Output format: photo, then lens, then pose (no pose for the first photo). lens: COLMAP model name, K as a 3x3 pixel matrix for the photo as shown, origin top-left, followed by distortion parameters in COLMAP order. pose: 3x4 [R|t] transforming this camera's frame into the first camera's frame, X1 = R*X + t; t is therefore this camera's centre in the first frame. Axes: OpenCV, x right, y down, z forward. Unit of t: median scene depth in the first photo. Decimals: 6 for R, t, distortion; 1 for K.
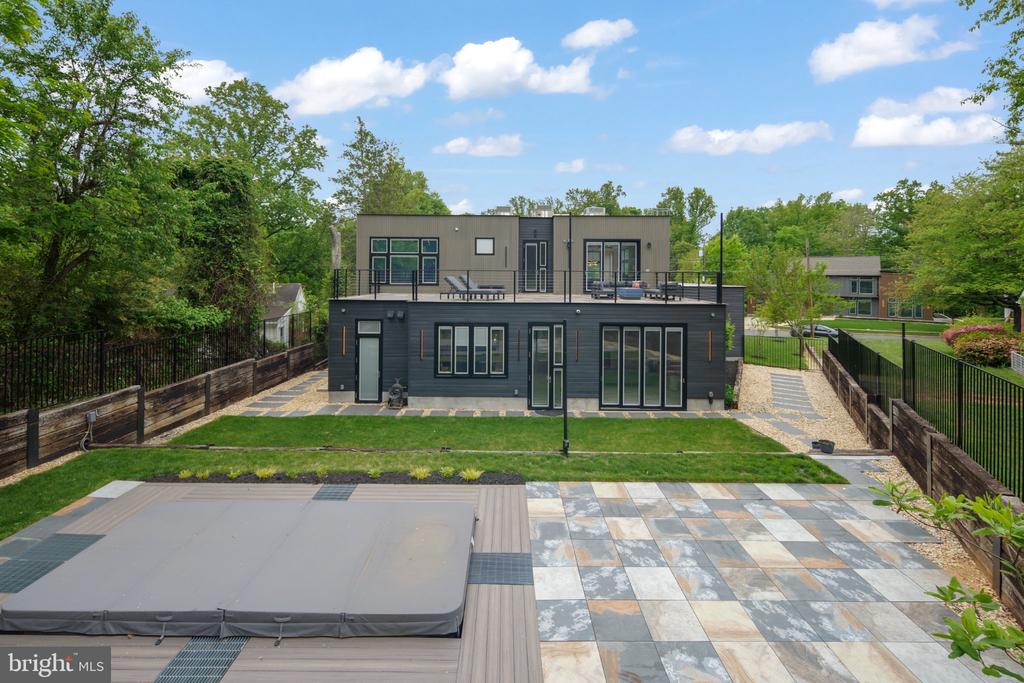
lens RADIAL K [[445.6, 0, 507.1], [0, 445.6, 271.9], [0, 0, 1]] dist [0.008465, -0.004470]
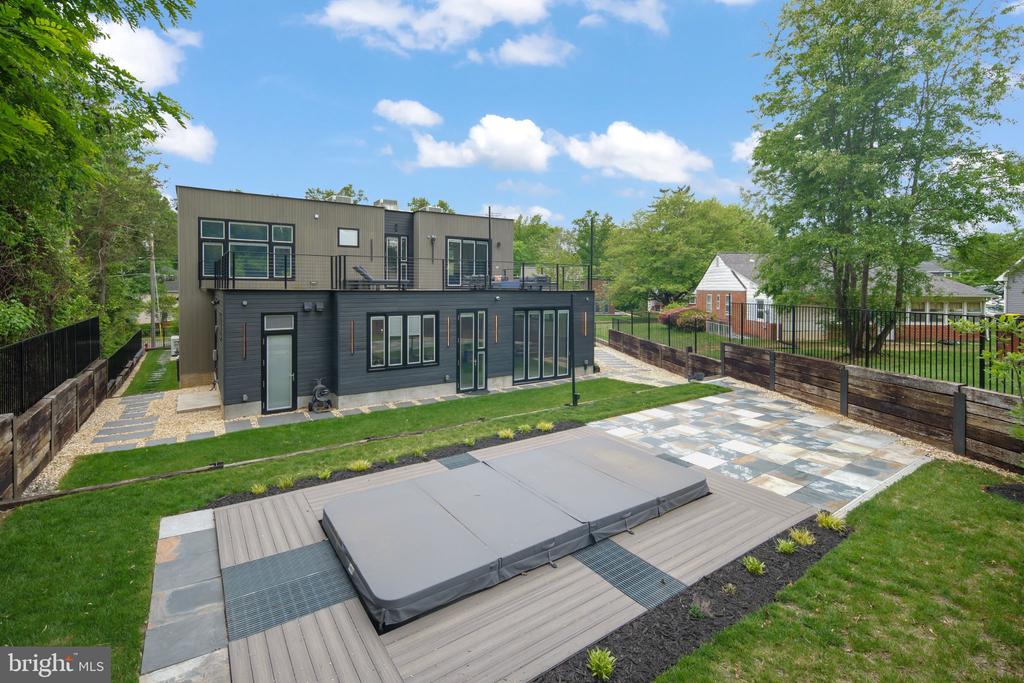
lens RADIAL K [[459.2, 0, 499.6], [0, 459.2, 292.9], [0, 0, 1]] dist [0.001221, -0.000570]
pose [[0.835013, -0.010566, 0.550128, -0.451191], [-0.001992, 0.999751, 0.022225, 0.050280], [-0.550226, -0.019654, 0.834785, 0.056381]]
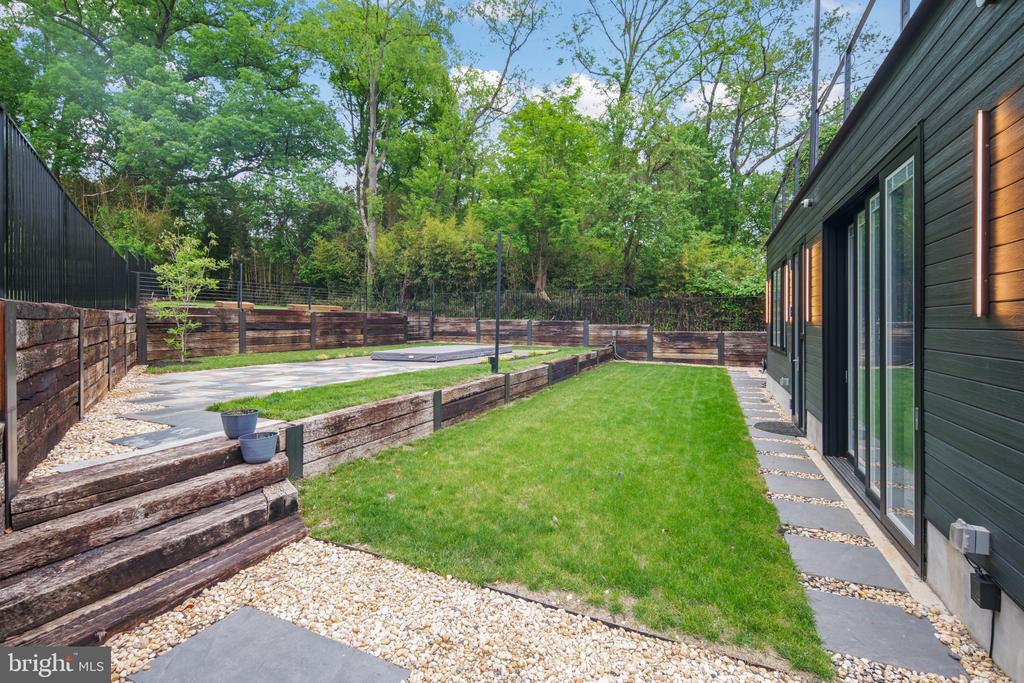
lens RADIAL K [[447.5, 0, 508.4], [0, 447.5, 329.2], [0, 0, 1]] dist [0.004348, -0.000495]
pose [[-0.419253, 0.003680, -0.907862, 0.629617], [0.010114, 0.999949, -0.000617, 0.200672], [0.907813, -0.009441, -0.419269, 0.915580]]
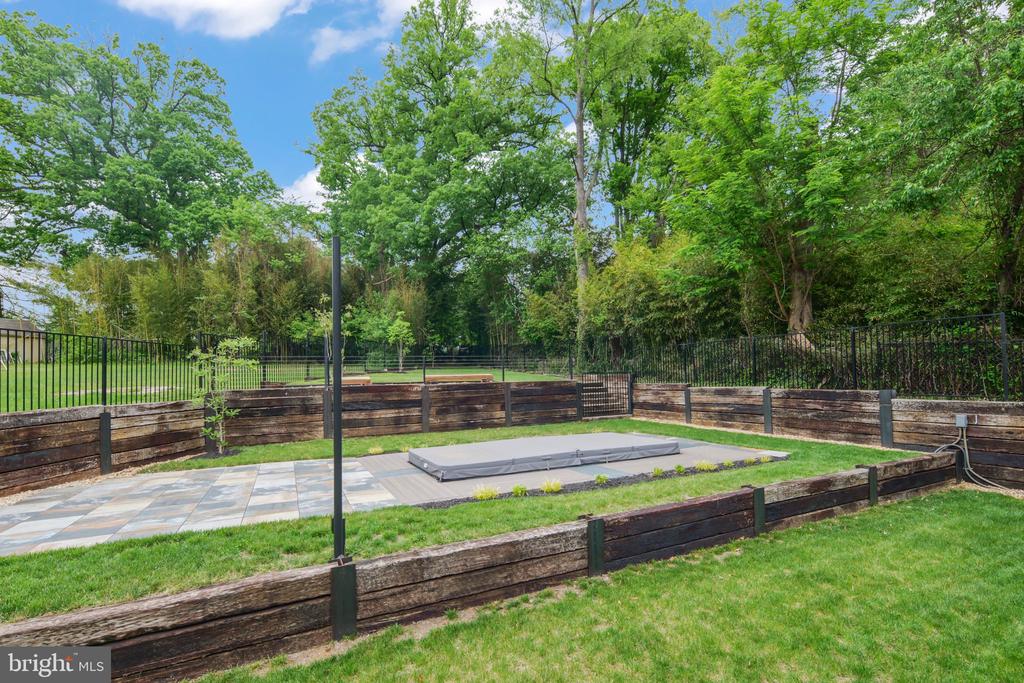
lens RADIAL K [[468.4, 0, 514.4], [0, 468.4, 371.1], [0, 0, 1]] dist [0.002897, -0.000192]
pose [[-0.905315, 0.007440, -0.424676, 0.103212], [0.023824, 0.999162, -0.033284, 0.161375], [0.424072, -0.040250, -0.904734, 0.944235]]
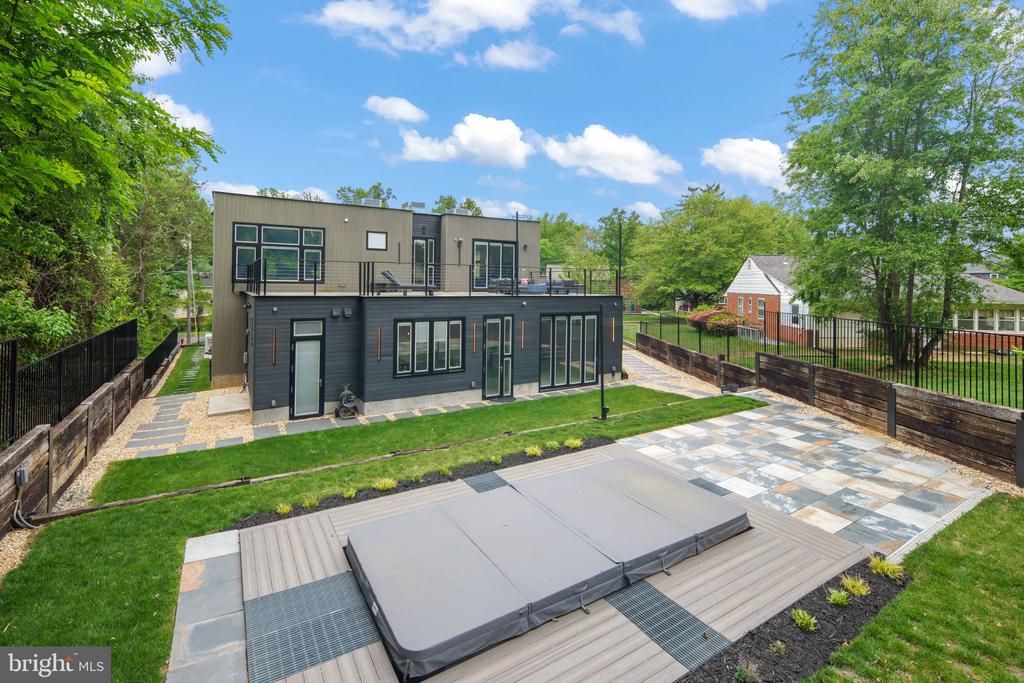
lens RADIAL K [[457.3, 0, 503.8], [0, 457.3, 279.1], [0, 0, 1]] dist [0.002819, -0.001552]
pose [[0.859366, 0.007299, 0.511309, -0.448132], [-0.008853, 0.999961, 0.000604, 0.028087], [-0.511285, -0.005046, 0.859397, 0.068936]]
